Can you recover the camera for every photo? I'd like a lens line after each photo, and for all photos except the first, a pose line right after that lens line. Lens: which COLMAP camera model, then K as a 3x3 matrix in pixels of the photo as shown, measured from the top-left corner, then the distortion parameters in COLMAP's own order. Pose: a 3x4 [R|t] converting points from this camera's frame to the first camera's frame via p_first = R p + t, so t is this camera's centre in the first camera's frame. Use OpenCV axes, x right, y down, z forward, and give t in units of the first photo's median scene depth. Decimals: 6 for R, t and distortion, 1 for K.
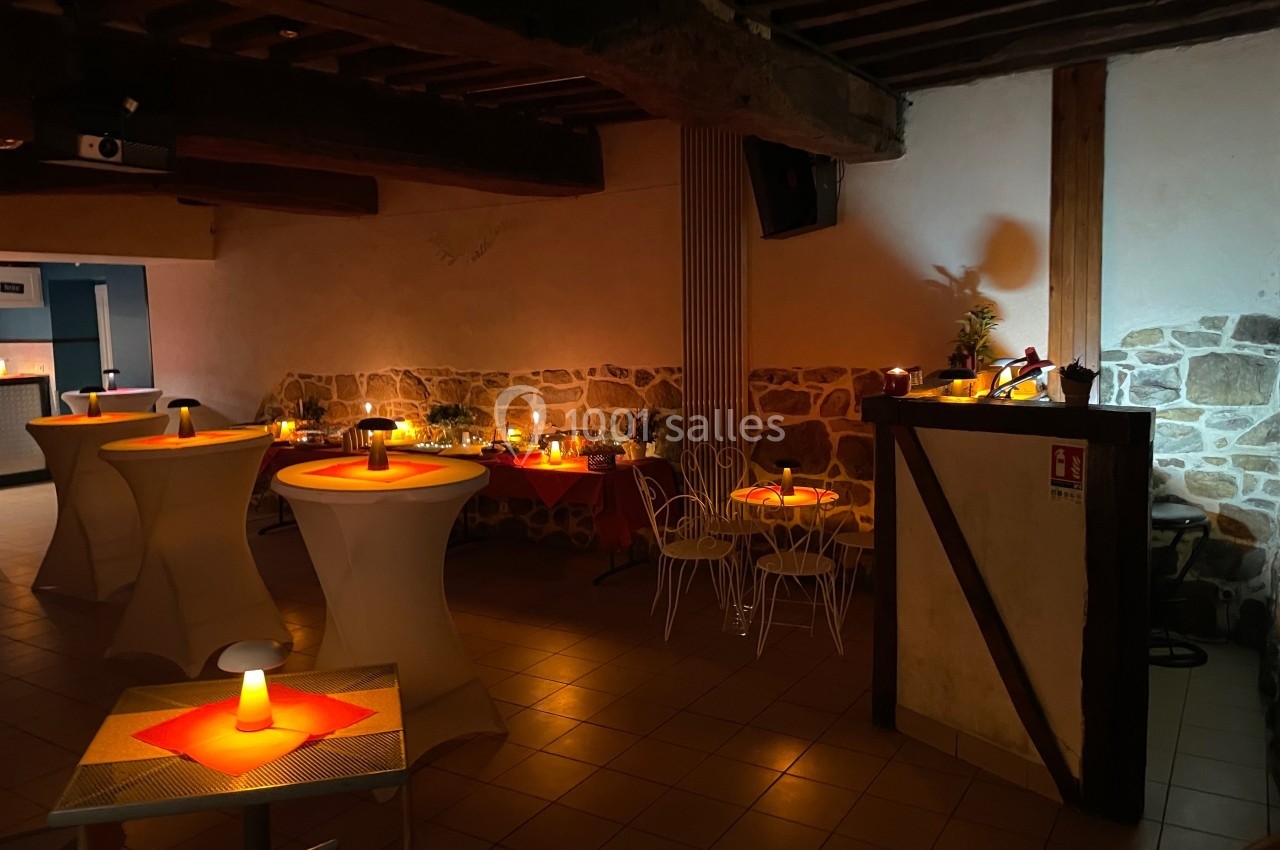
lens RADIAL K [[966.3, 0, 653.9], [0, 966.3, 423.6], [0, 0, 1]] dist [0.080223, -0.099027]
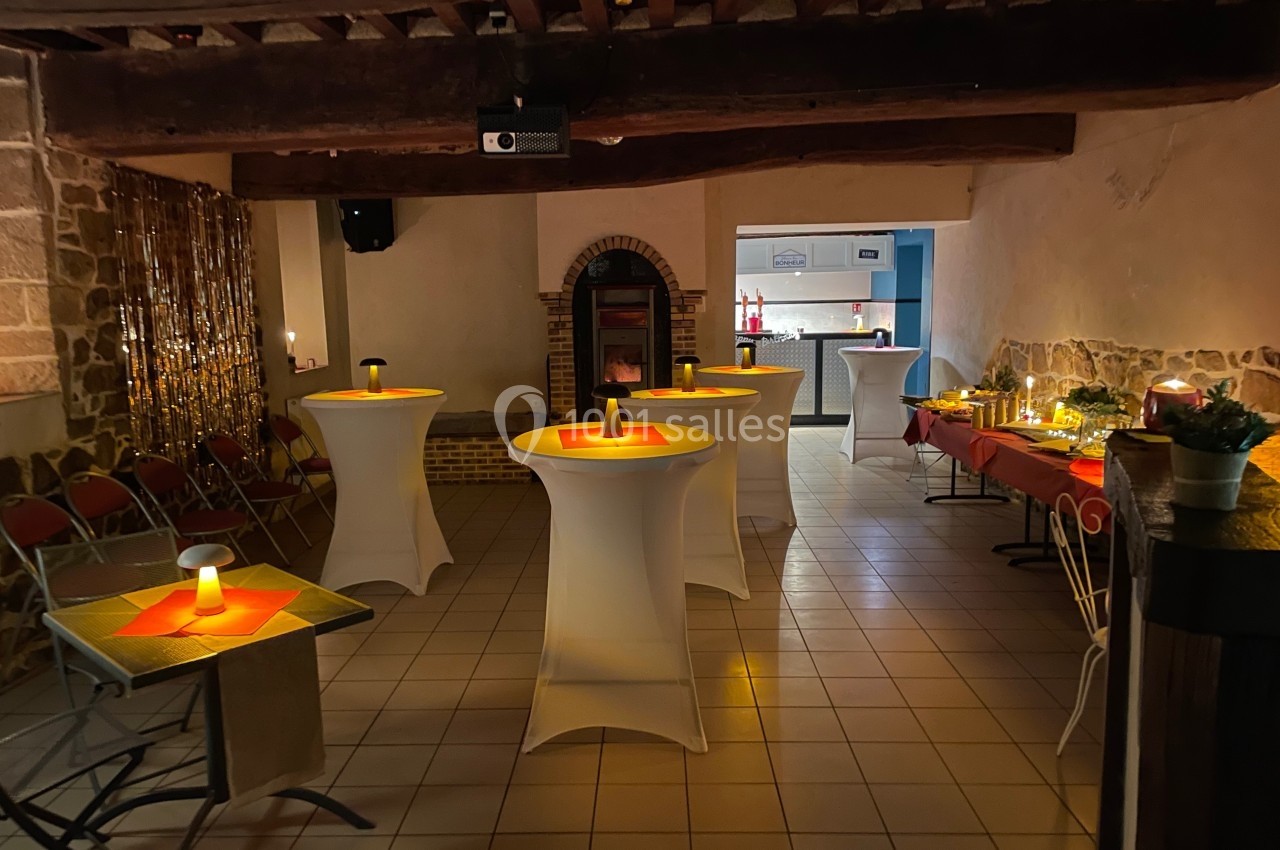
lens RADIAL K [[966.3, 0, 634.0], [0, 966.3, 430.6], [0, 0, 1]] dist [0.080223, -0.099027]
pose [[0.514138, 0.128281, -0.848060, 0.292300], [-0.087113, 0.991449, 0.097158, -0.030213], [0.853272, 0.023924, 0.520917, 0.265380]]
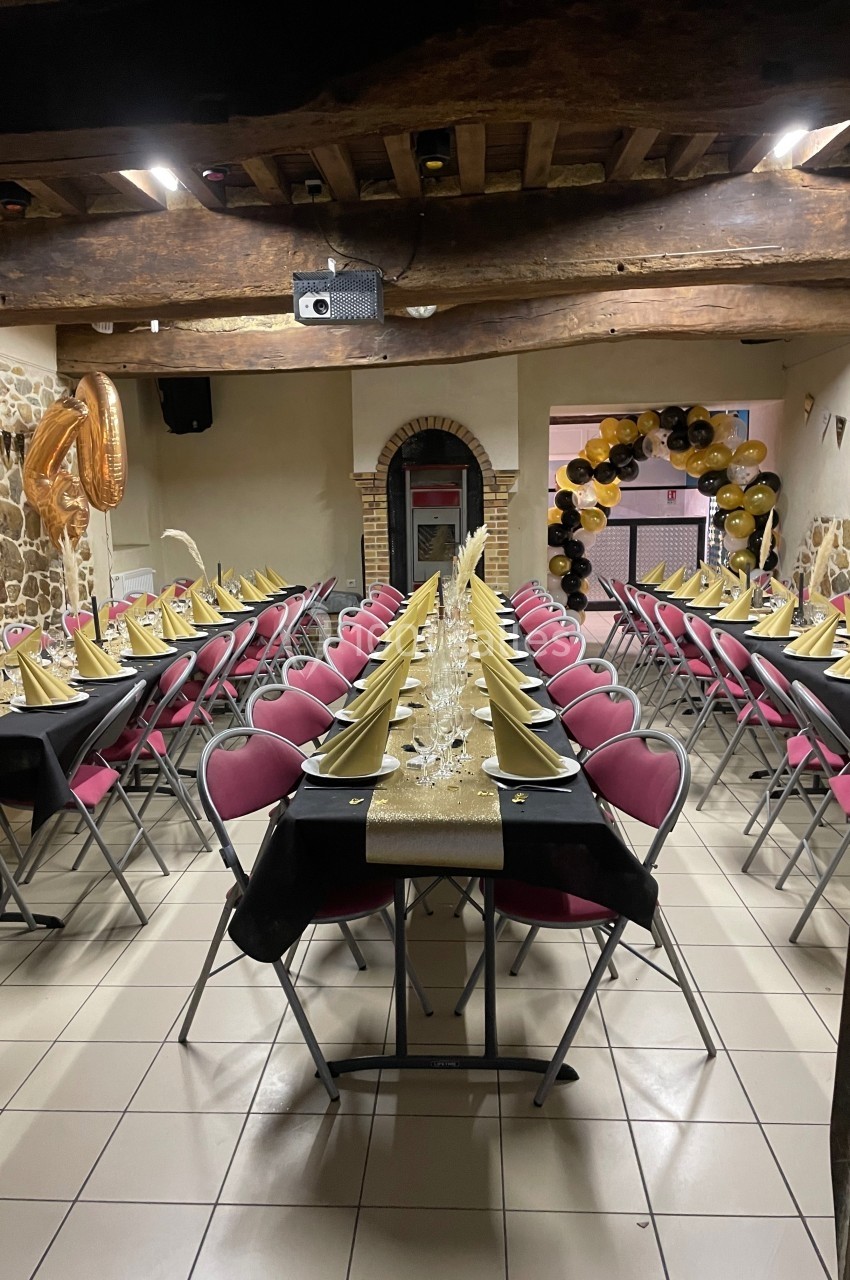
lens RADIAL K [[966.3, 0, 420.6], [0, 966.3, 660.1], [0, 0, 1]] dist [0.080223, -0.099027]
pose [[0.488204, 0.155519, -0.858761, 0.318890], [-0.086537, 0.987772, 0.129687, -0.005943], [0.868429, 0.011001, 0.495692, 0.256055]]
